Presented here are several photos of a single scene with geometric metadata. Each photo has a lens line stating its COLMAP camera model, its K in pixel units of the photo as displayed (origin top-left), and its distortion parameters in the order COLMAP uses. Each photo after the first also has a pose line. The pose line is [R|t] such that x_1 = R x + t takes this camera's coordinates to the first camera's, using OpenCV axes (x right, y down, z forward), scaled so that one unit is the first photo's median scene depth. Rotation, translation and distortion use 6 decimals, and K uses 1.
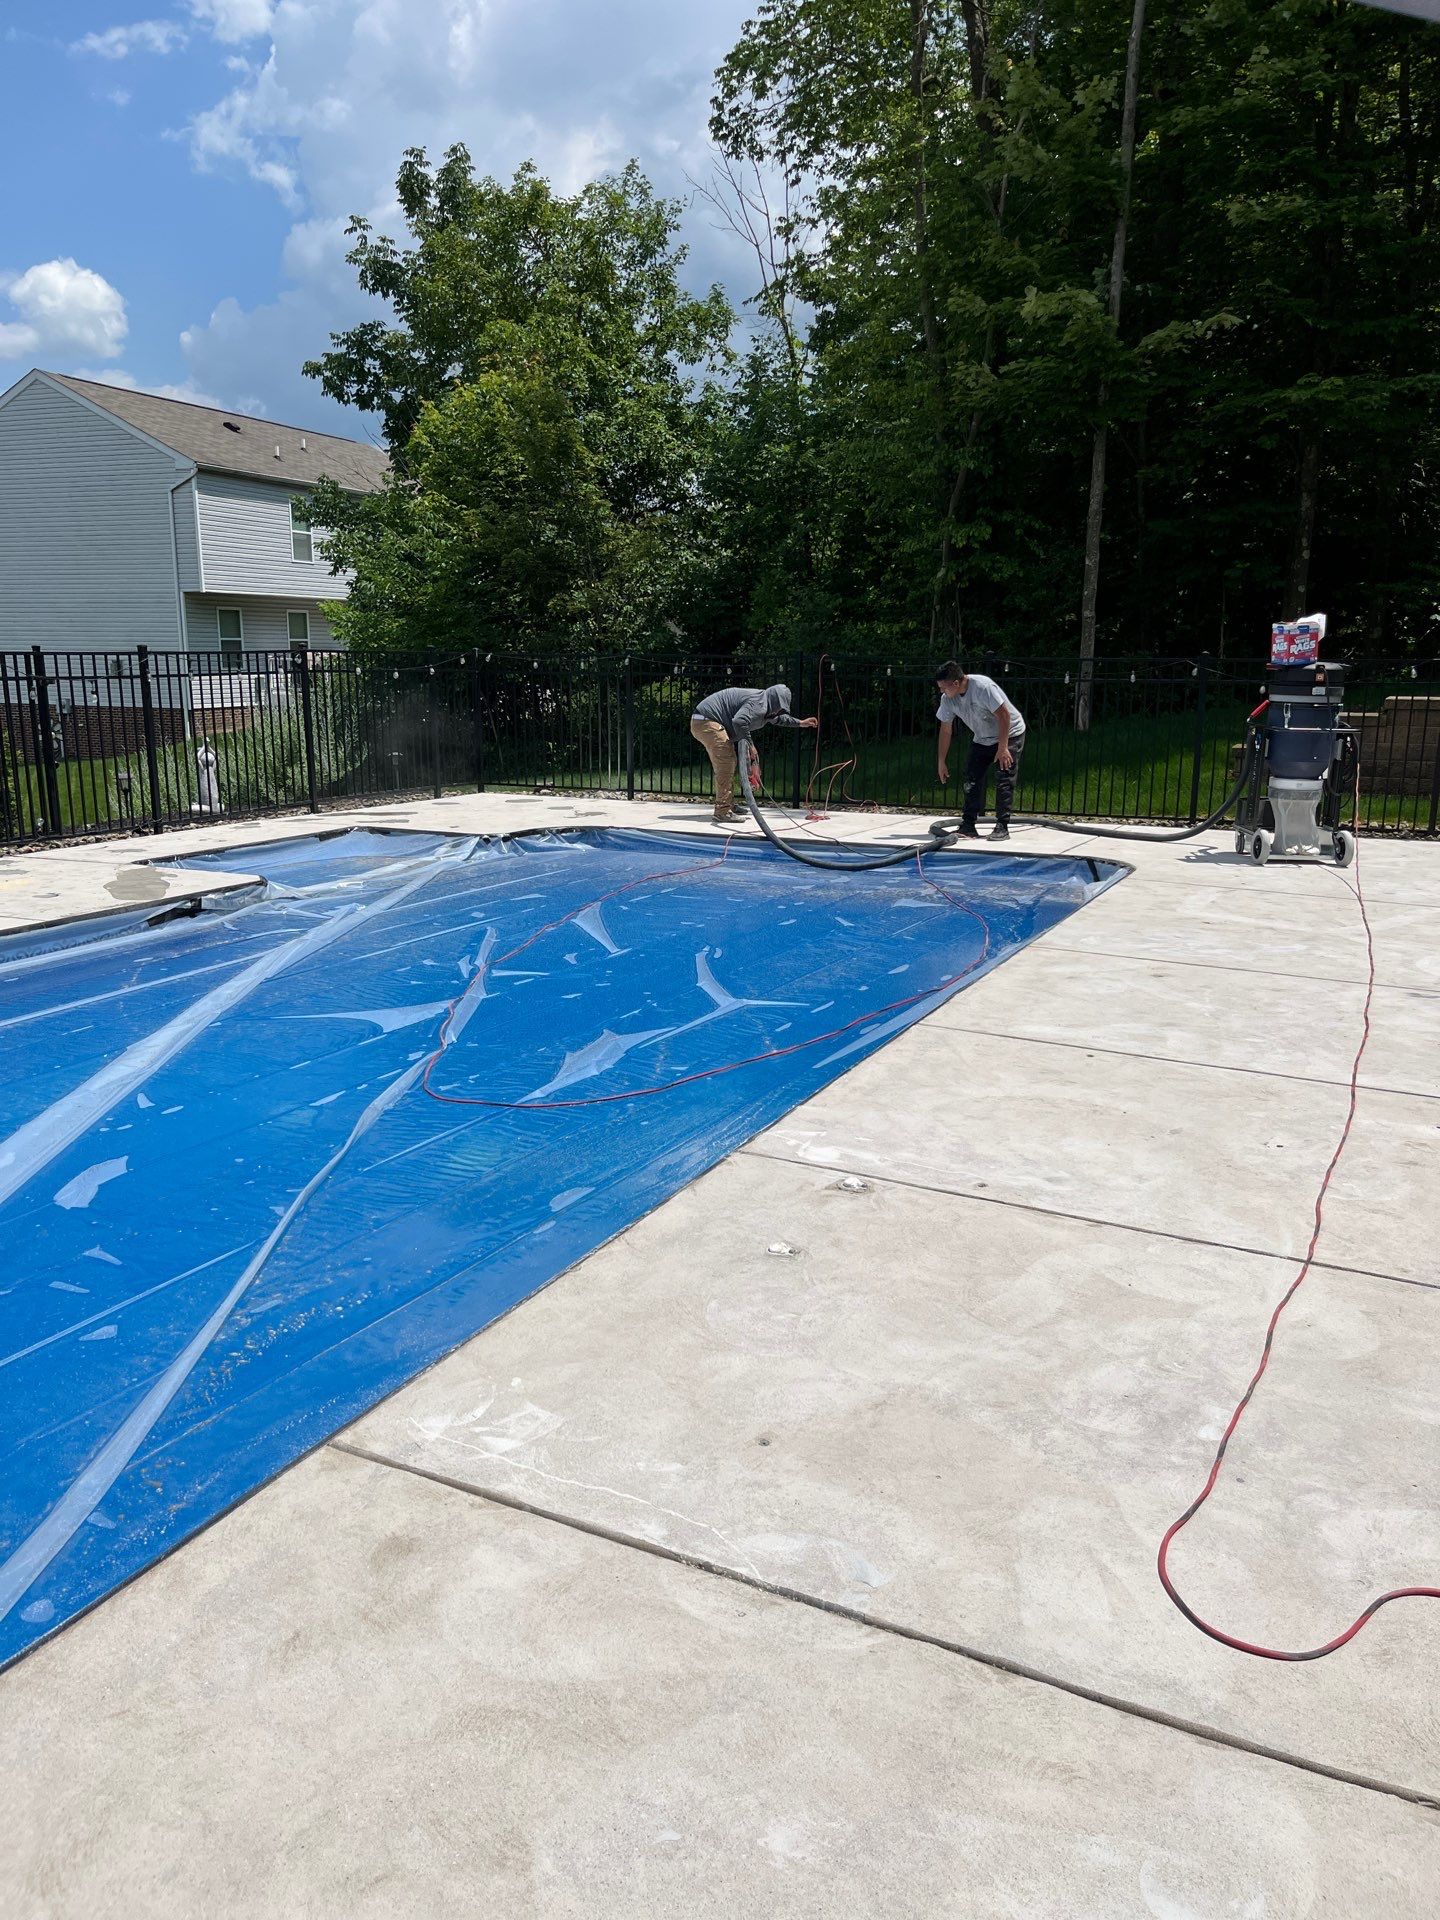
lens RADIAL K [[1391.7, 0, 727.8], [0, 1391.7, 960.9], [0, 0, 1]] dist [0.032640, 0.003553]
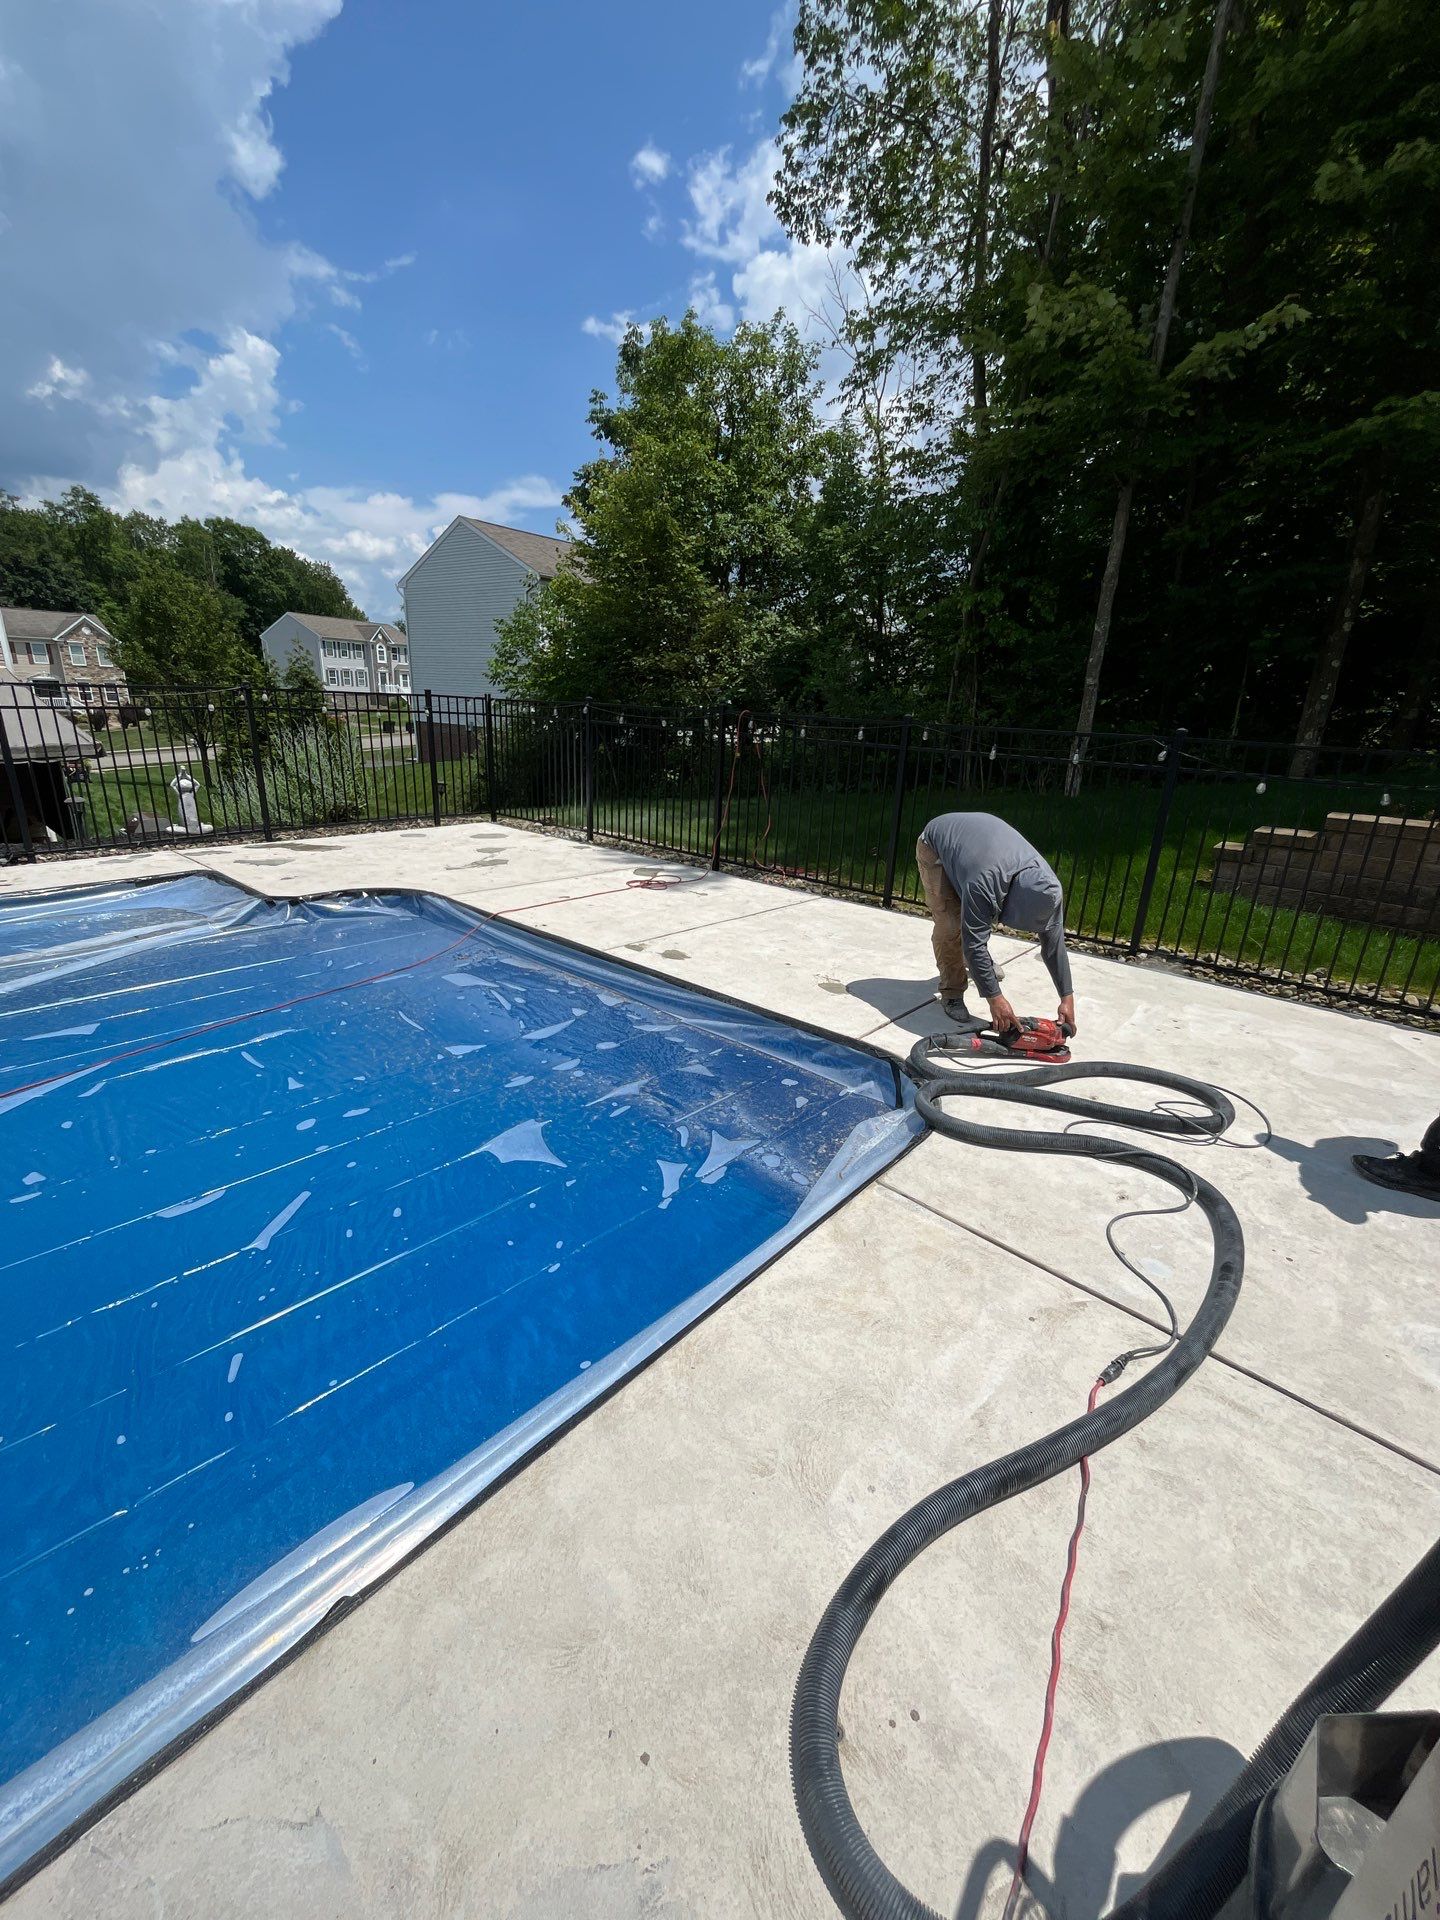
lens RADIAL K [[777.9, 0, 720.4], [0, 777.9, 960.5], [0, 0, 1]] dist [-0.000694, -0.000236]
pose [[0.967168, 0.112721, -0.227771, 0.142583], [-0.090356, 0.990213, 0.106371, -0.080865], [0.237532, -0.082298, 0.967887, 0.360271]]
